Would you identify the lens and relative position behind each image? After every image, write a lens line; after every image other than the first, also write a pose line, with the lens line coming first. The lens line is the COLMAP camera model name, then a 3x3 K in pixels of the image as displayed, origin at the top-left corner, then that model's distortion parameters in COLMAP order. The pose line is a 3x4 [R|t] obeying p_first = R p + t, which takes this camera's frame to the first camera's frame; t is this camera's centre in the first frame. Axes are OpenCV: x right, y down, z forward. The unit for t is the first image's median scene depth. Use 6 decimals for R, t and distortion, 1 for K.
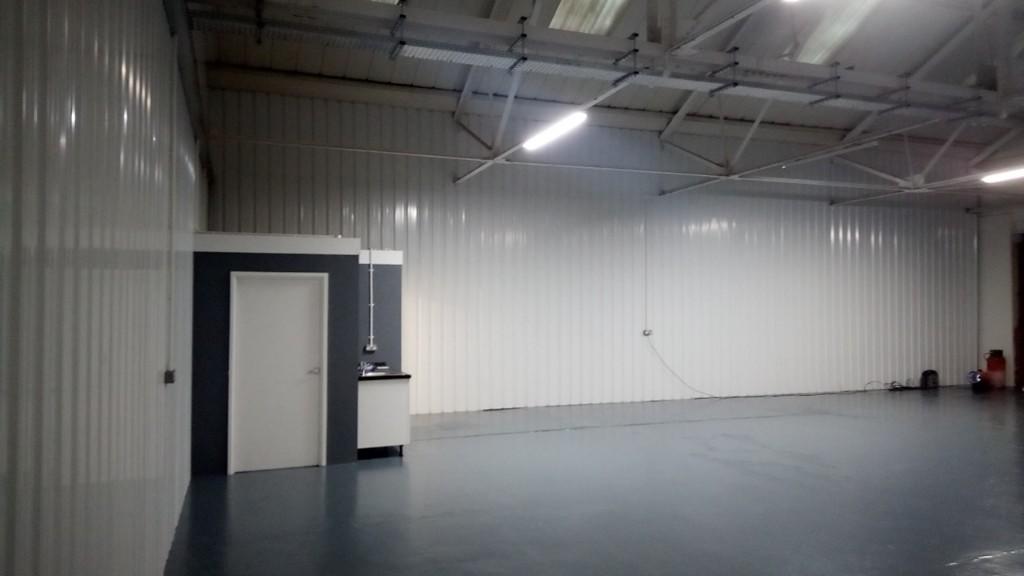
lens RADIAL K [[736.8, 0, 513.3], [0, 736.8, 286.7], [0, 0, 1]] dist [0.113208, -0.193092]
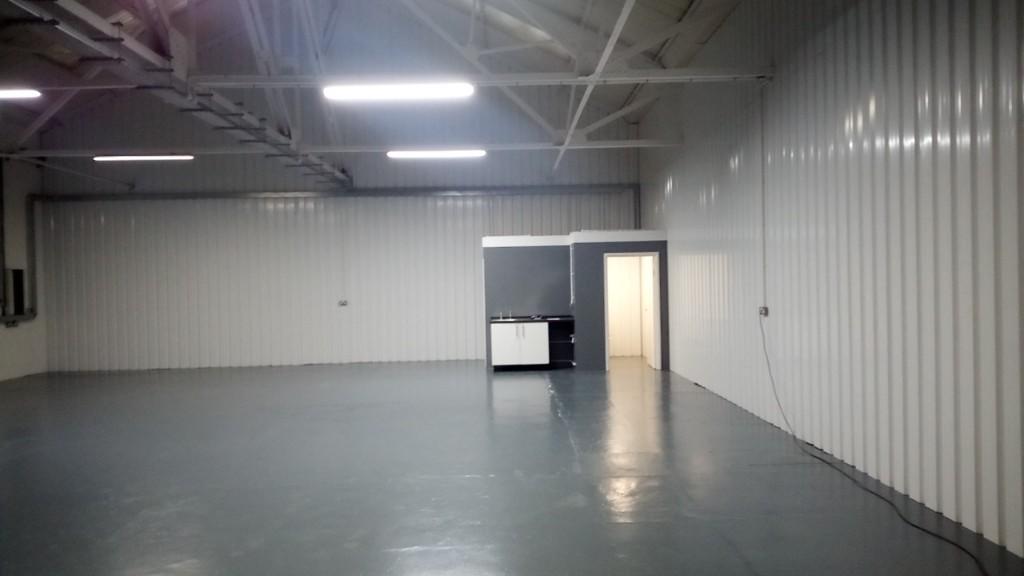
lens RADIAL K [[724.4, 0, 517.2], [0, 724.4, 289.0], [0, 0, 1]] dist [0.117668, -0.178489]
pose [[-0.334848, 0.021587, -0.942025, 0.862573], [0.051941, 0.998640, 0.004422, 0.032071], [0.940840, -0.047449, -0.335514, 1.056127]]
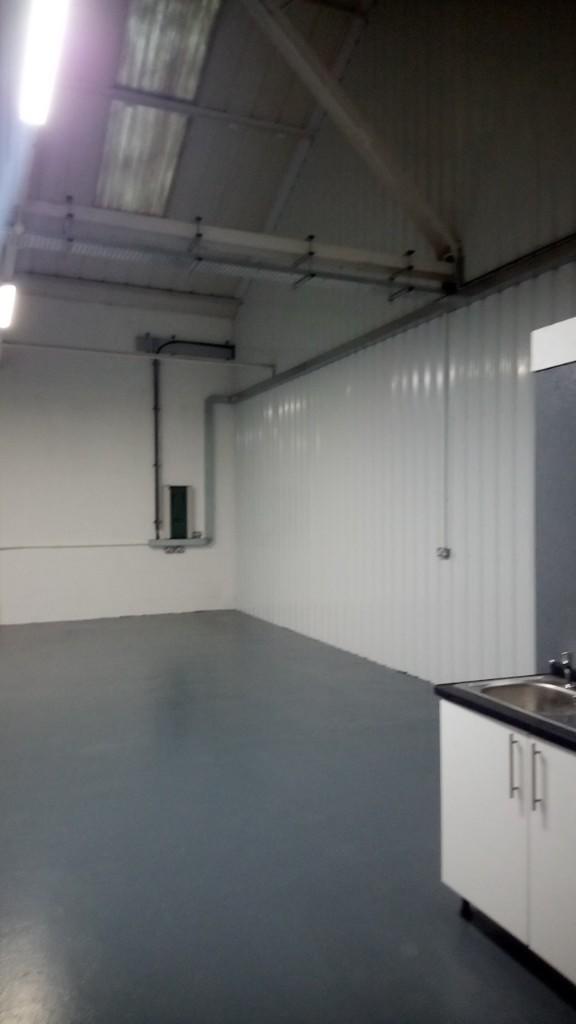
lens RADIAL K [[722.4, 0, 286.7], [0, 722.4, 514.3], [0, 0, 1]] dist [0.156840, -0.268787]
pose [[-0.998126, 0.004622, -0.061010, -0.023027], [0.006312, 0.999601, -0.027537, 0.030898], [0.060859, -0.027871, -0.997757, 0.911030]]
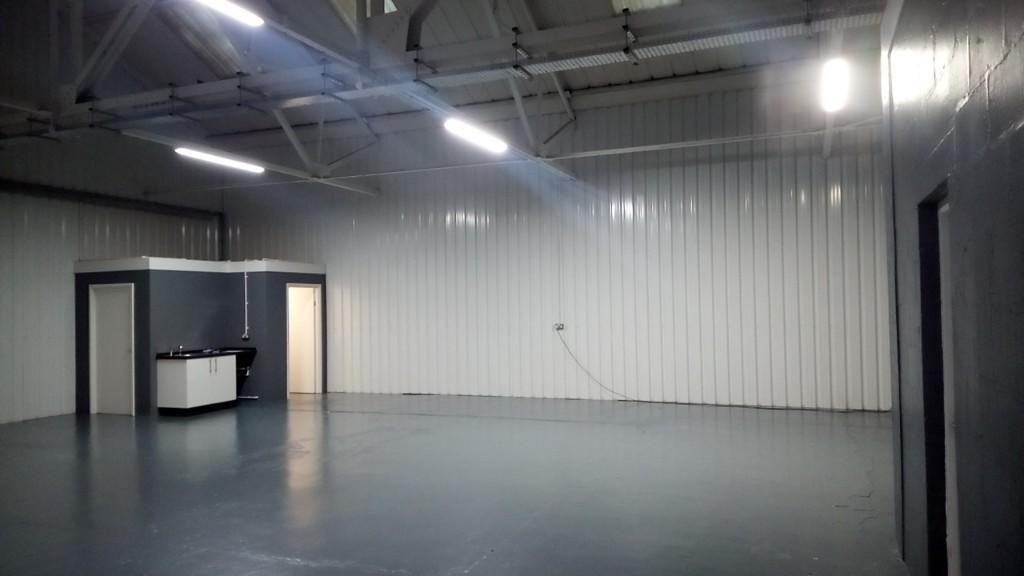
lens RADIAL K [[724.4, 0, 517.2], [0, 724.4, 289.0], [0, 0, 1]] dist [0.117668, -0.178489]
pose [[0.734755, -0.022282, -0.677966, 0.809579], [0.033729, 0.999424, 0.003708, 0.008443], [0.677493, -0.025592, 0.735083, 0.291275]]
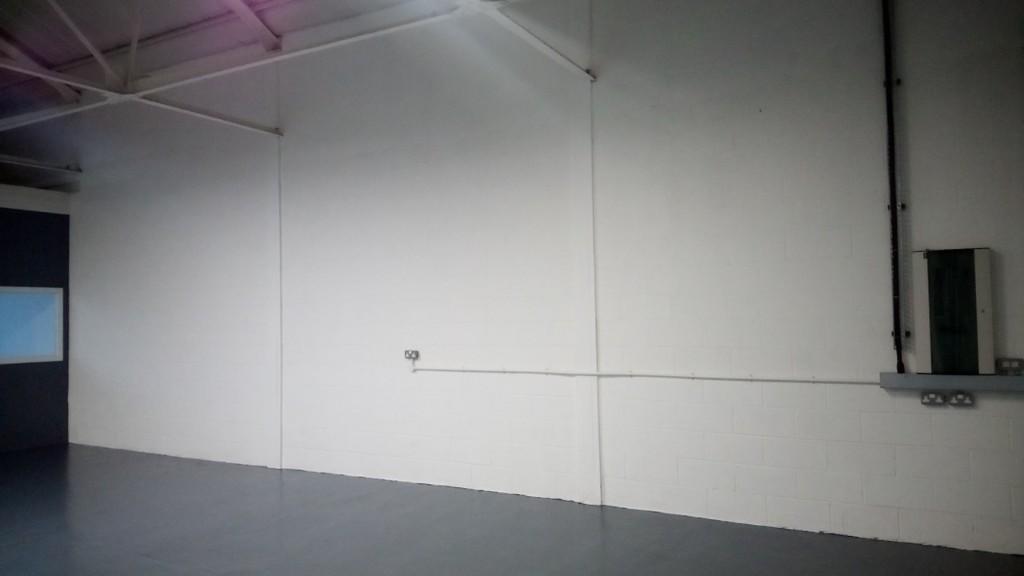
lens RADIAL K [[724.4, 0, 517.2], [0, 724.4, 289.0], [0, 0, 1]] dist [0.117668, -0.178489]
pose [[-0.645819, 0.039865, 0.762449, -0.095269], [-0.007778, 0.998241, -0.058781, 0.015201], [-0.763451, -0.043893, -0.644373, 0.406667]]
